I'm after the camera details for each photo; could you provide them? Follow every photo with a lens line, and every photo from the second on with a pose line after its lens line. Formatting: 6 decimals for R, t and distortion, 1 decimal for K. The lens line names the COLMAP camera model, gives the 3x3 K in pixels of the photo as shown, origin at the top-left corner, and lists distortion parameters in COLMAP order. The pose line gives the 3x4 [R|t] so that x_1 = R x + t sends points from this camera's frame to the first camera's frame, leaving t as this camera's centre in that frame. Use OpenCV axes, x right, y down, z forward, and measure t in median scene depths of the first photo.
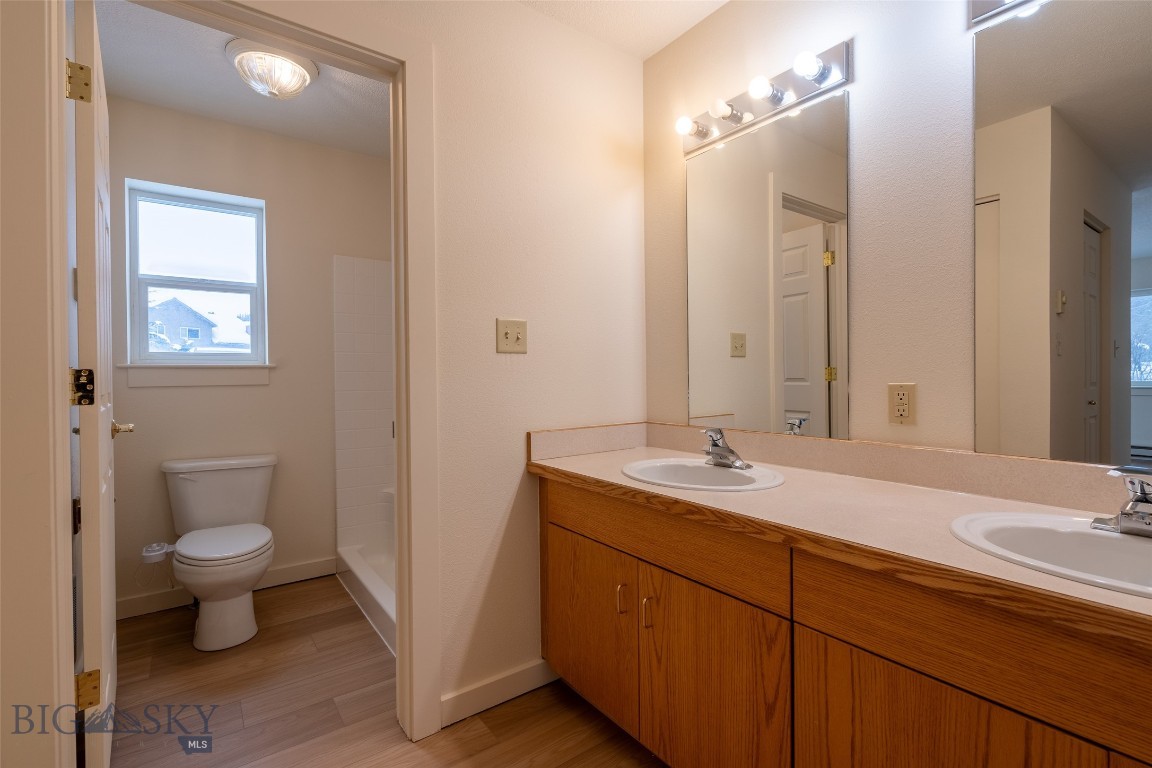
lens RADIAL K [[532.8, 0, 574.5], [0, 532.8, 380.3], [0, 0, 1]] dist [-0.058671, 0.022114]
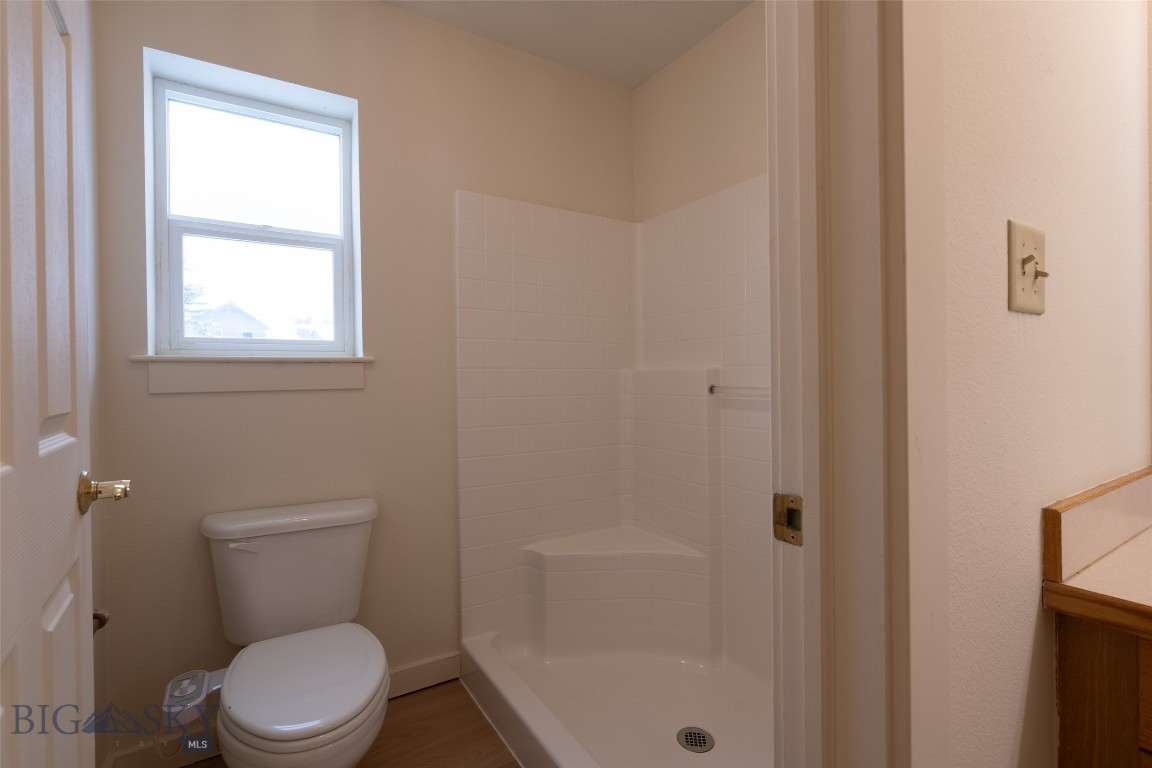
lens RADIAL K [[500.0, 0, 531.9], [0, 500.0, 380.0], [0, 0, 1]] dist [-0.013290, 0.000307]
pose [[0.993470, -0.002388, -0.114072, -0.463462], [0.002319, 0.999997, -0.000739, -0.001045], [0.114073, 0.000470, 0.993472, 0.621235]]
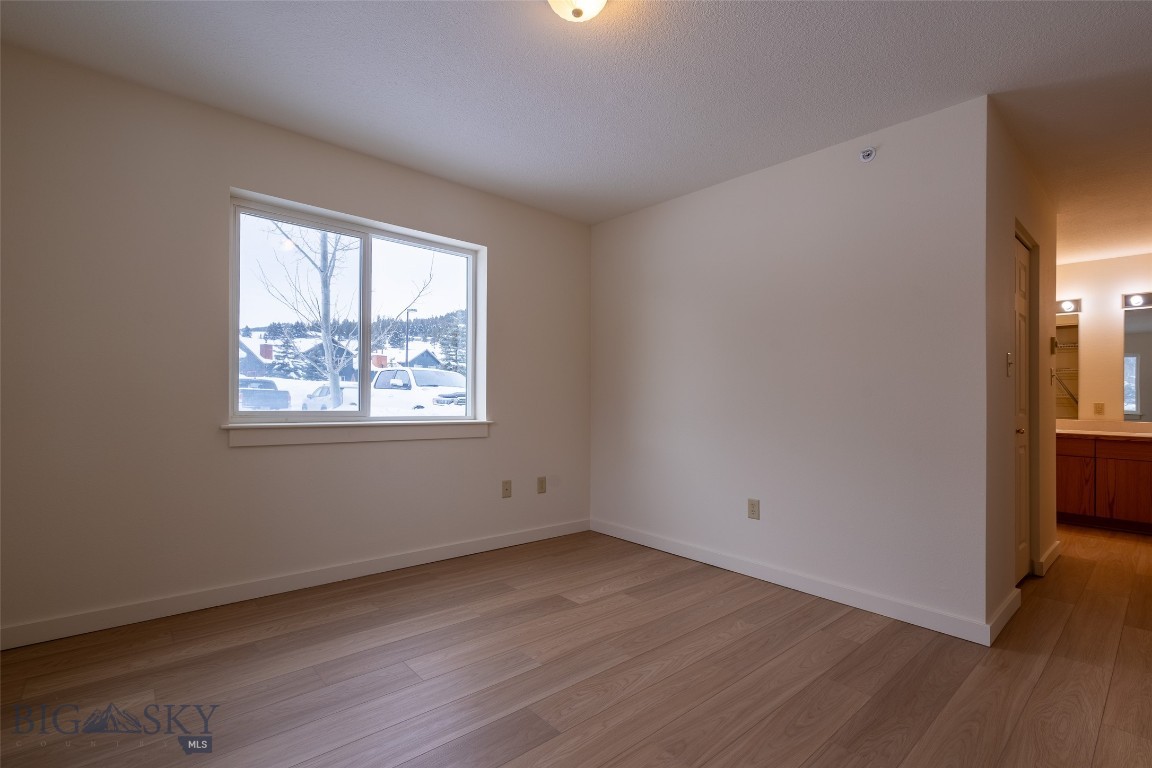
lens RADIAL K [[530.0, 0, 574.4], [0, 530.0, 391.7], [0, 0, 1]] dist [0.001977, 0.000046]
pose [[0.994828, 0.022334, 0.099092, -2.582257], [-0.019621, 0.999408, -0.028268, 0.082039], [-0.099664, 0.026178, 0.994677, -1.755462]]
